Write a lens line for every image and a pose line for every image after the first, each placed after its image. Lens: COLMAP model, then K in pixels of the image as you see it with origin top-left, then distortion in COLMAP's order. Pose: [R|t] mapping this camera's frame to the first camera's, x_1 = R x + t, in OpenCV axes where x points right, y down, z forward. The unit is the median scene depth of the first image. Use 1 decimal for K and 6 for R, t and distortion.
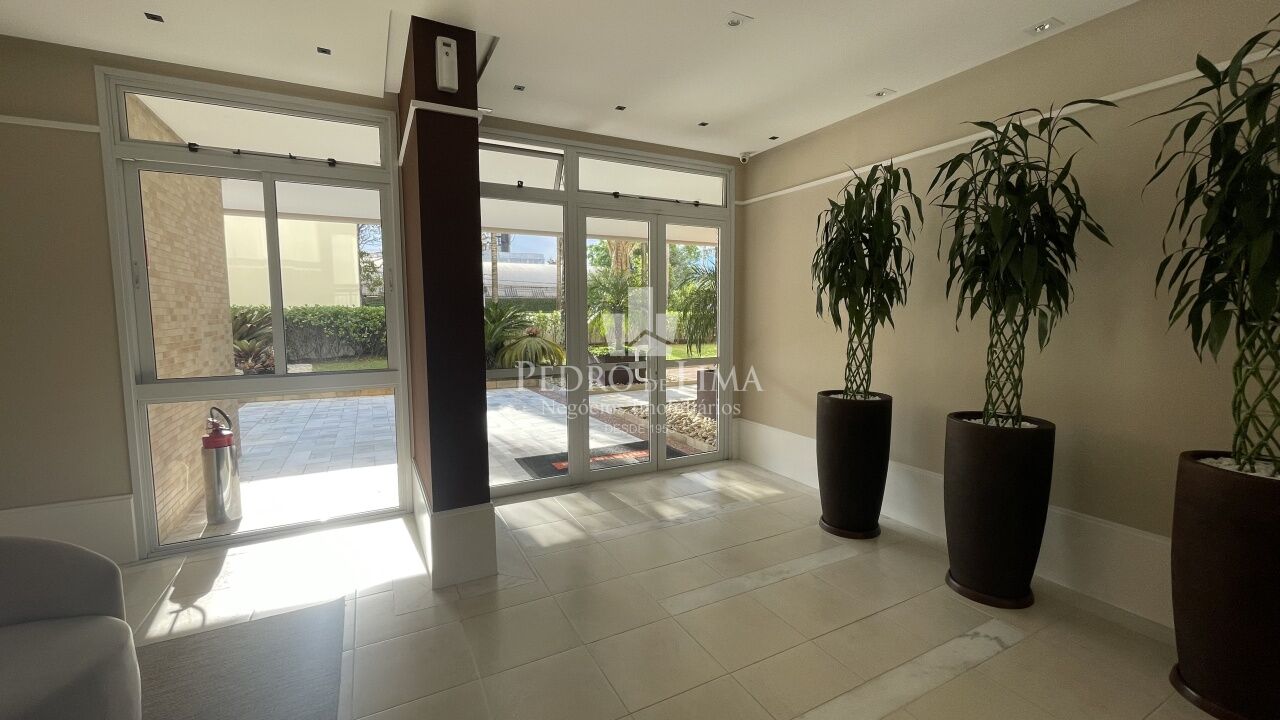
lens RADIAL K [[517.4, 0, 640.0], [0, 517.4, 360.0], [0, 0, 1]] dist [0.001038, -0.000139]
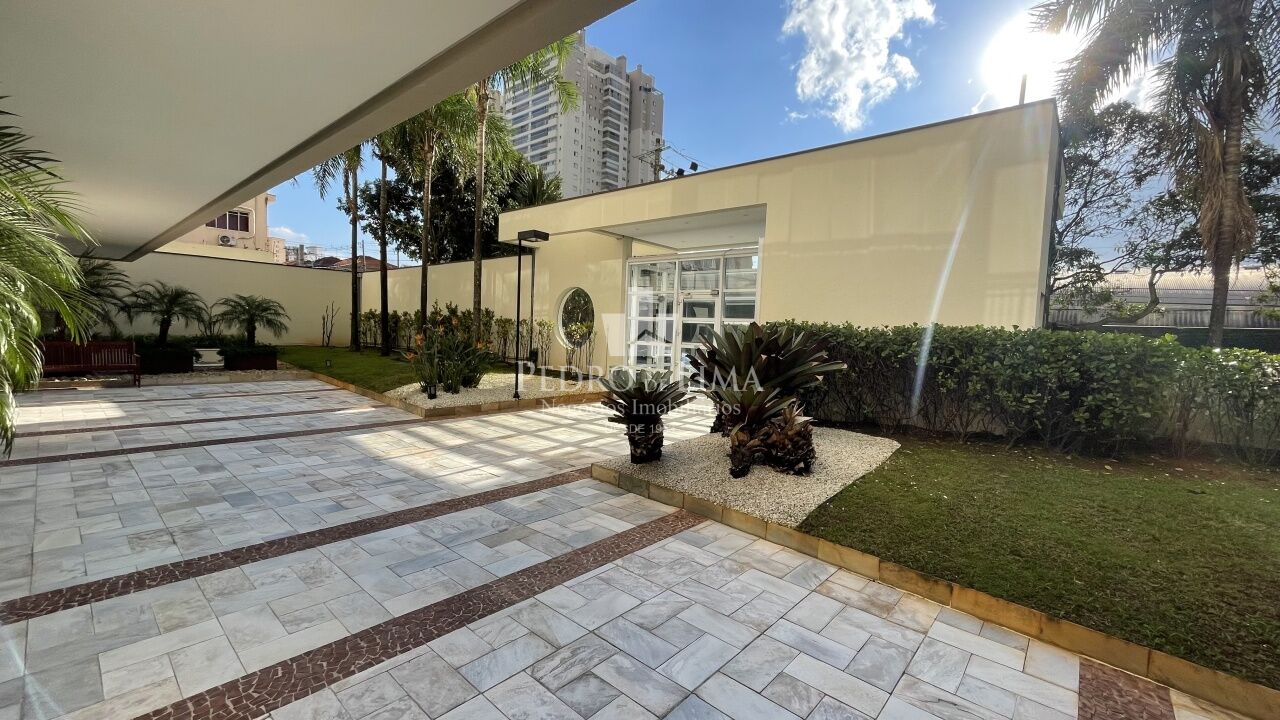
lens RADIAL K [[517.4, 0, 640.0], [0, 517.4, 360.0], [0, 0, 1]] dist [0.001038, -0.000139]
pose [[0.359270, 0.072810, -0.930389, -0.255812], [-0.131155, 0.990997, 0.026908, -0.048056], [0.923972, 0.112358, 0.365585, 0.548321]]
